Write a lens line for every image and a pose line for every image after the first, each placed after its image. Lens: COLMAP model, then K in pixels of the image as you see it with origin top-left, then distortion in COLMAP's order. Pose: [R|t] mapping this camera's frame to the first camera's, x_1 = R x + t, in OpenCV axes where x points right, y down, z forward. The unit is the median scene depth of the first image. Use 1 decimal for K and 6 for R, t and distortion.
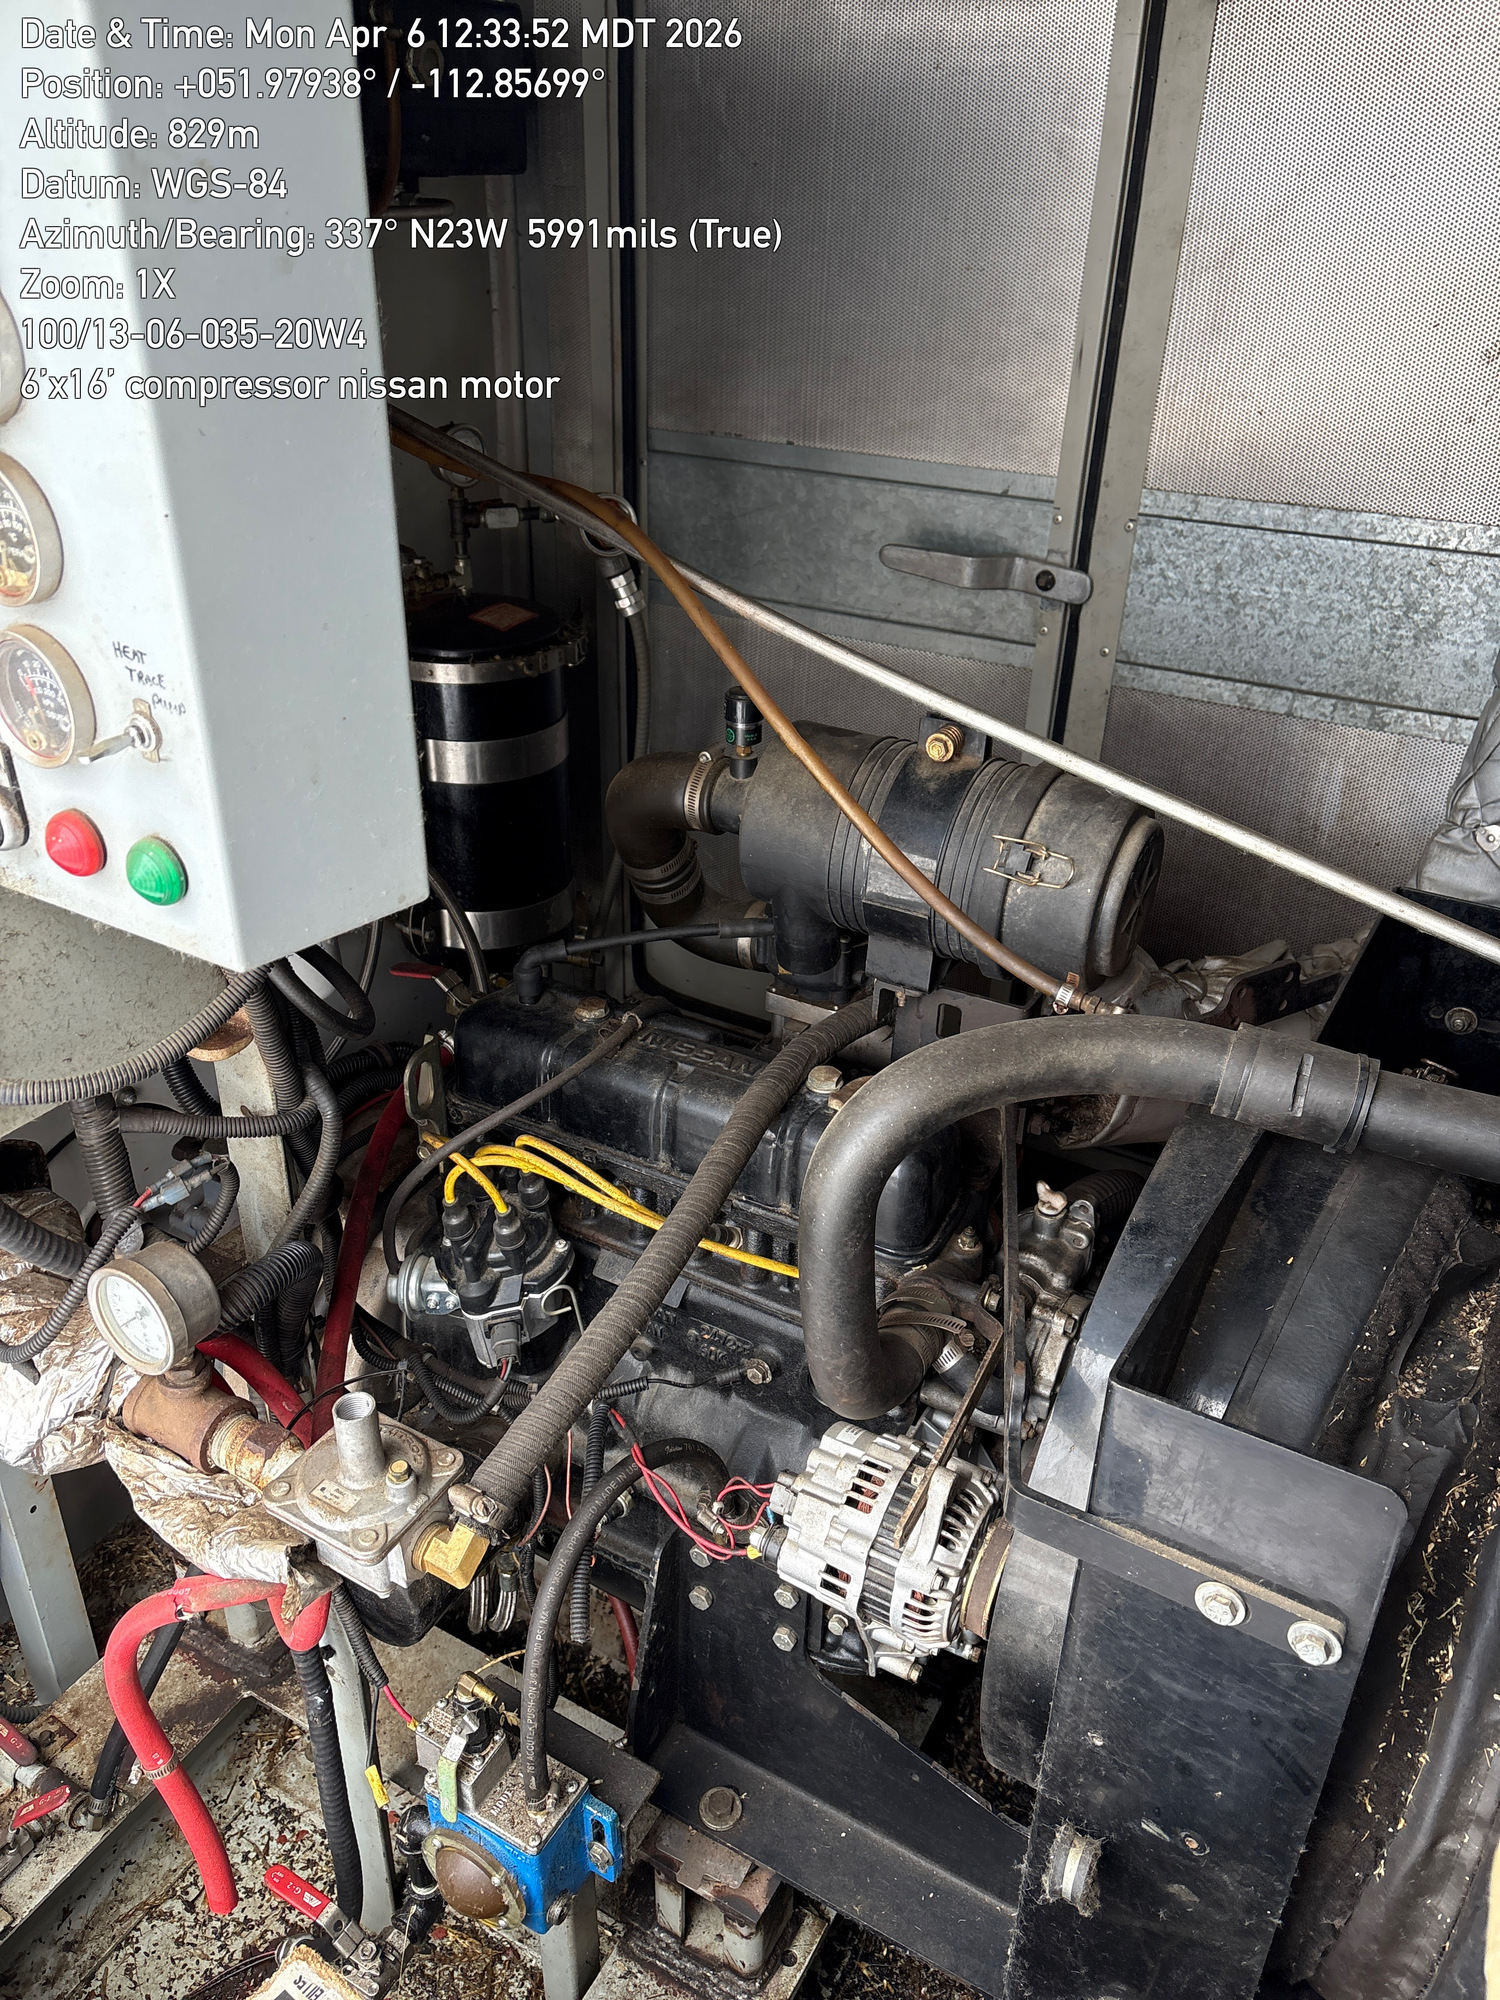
lens RADIAL K [[1500.3, 0, 775.7], [0, 1500.3, 1013.0], [0, 0, 1]] dist [0.042499, -0.050523]
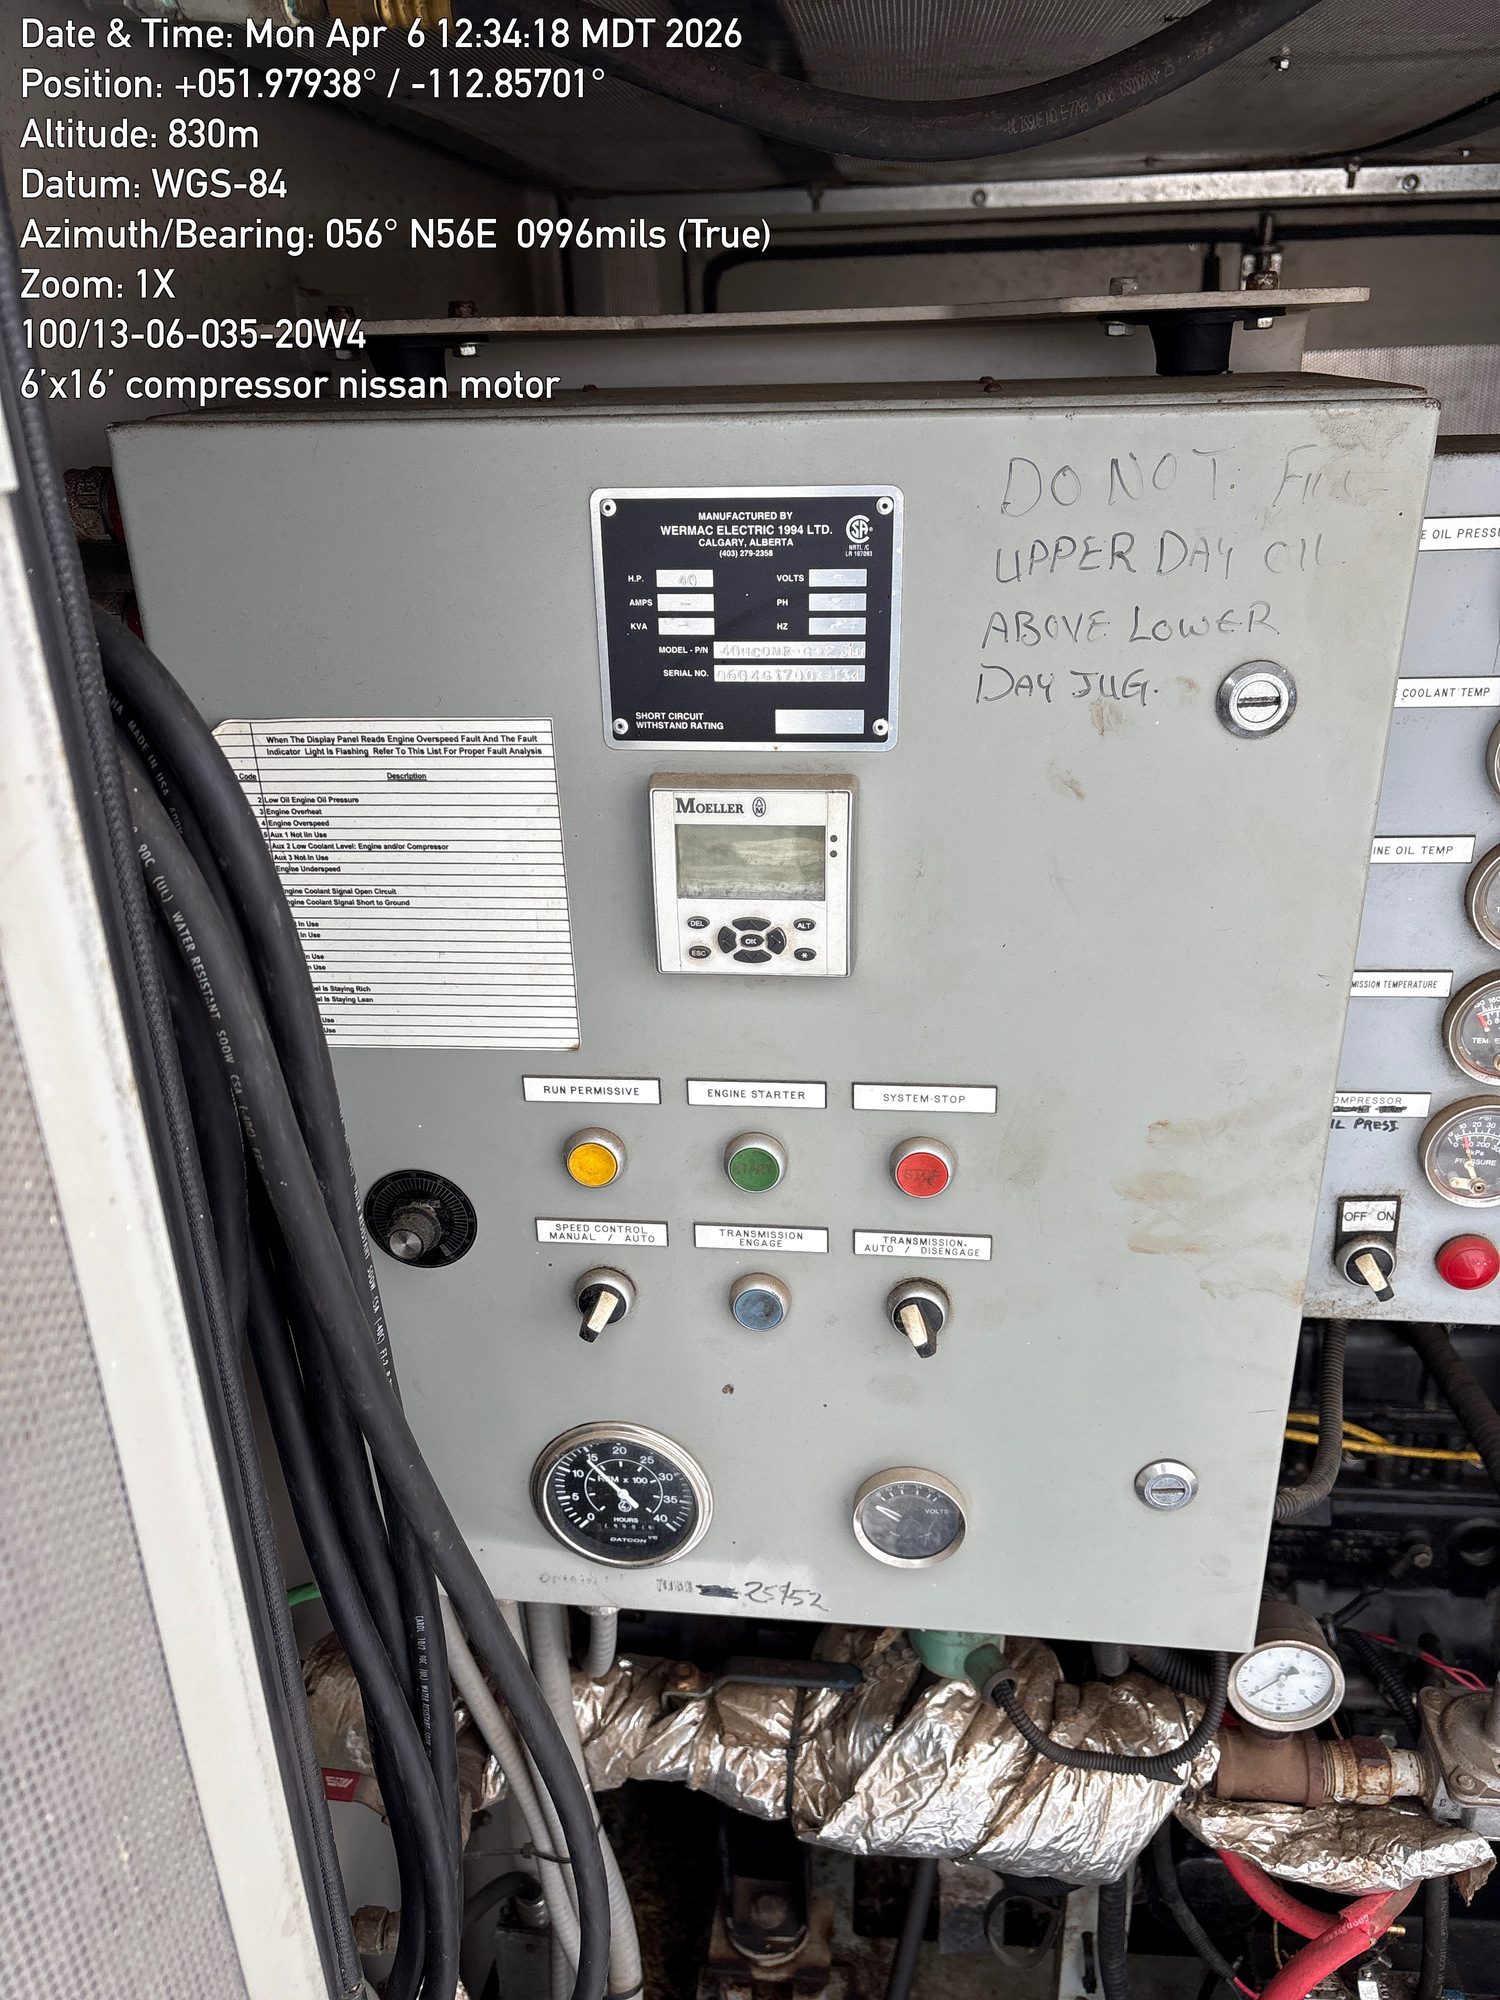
lens RADIAL K [[1500.3, 0, 744.1], [0, 1500.3, 987.0], [0, 0, 1]] dist [0.042499, -0.050523]
pose [[0.913423, -0.214699, 0.345779, -0.784047], [0.256556, 0.963243, -0.079635, -0.216525], [-0.315972, 0.161452, 0.934931, 0.021173]]
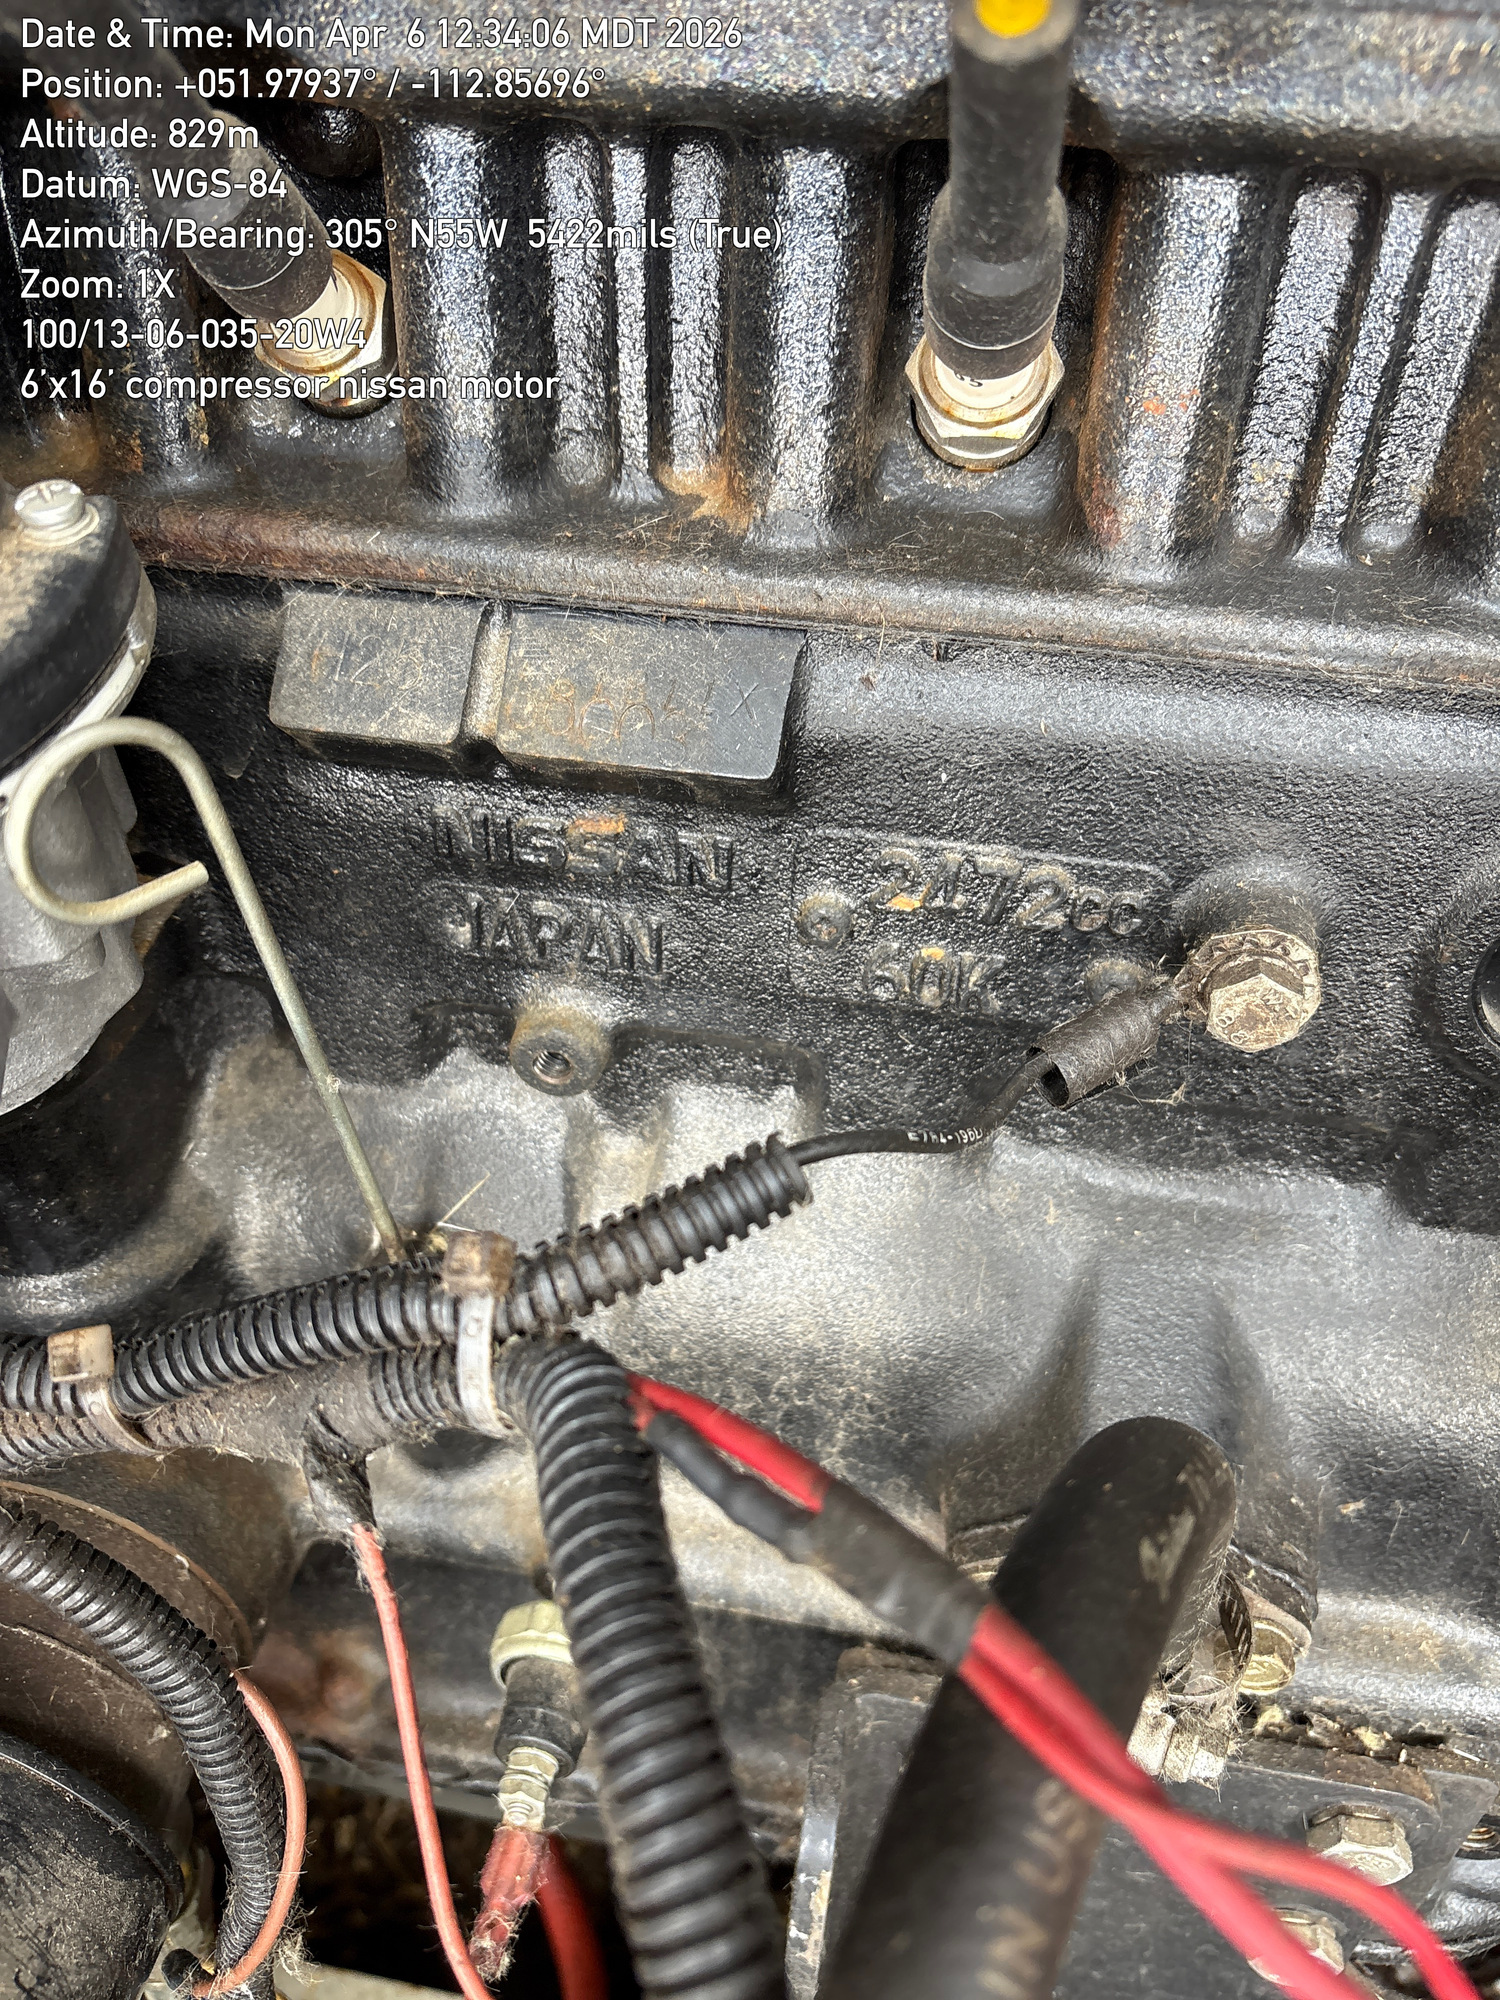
lens RADIAL K [[1500.3, 0, 751.6], [0, 1500.3, 1002.2], [0, 0, 1]] dist [0.042499, -0.050523]
pose [[0.945413, -0.207022, 0.251666, -0.125762], [0.164458, 0.969826, 0.179977, 0.193218], [-0.281332, -0.128764, 0.950932, 0.828619]]
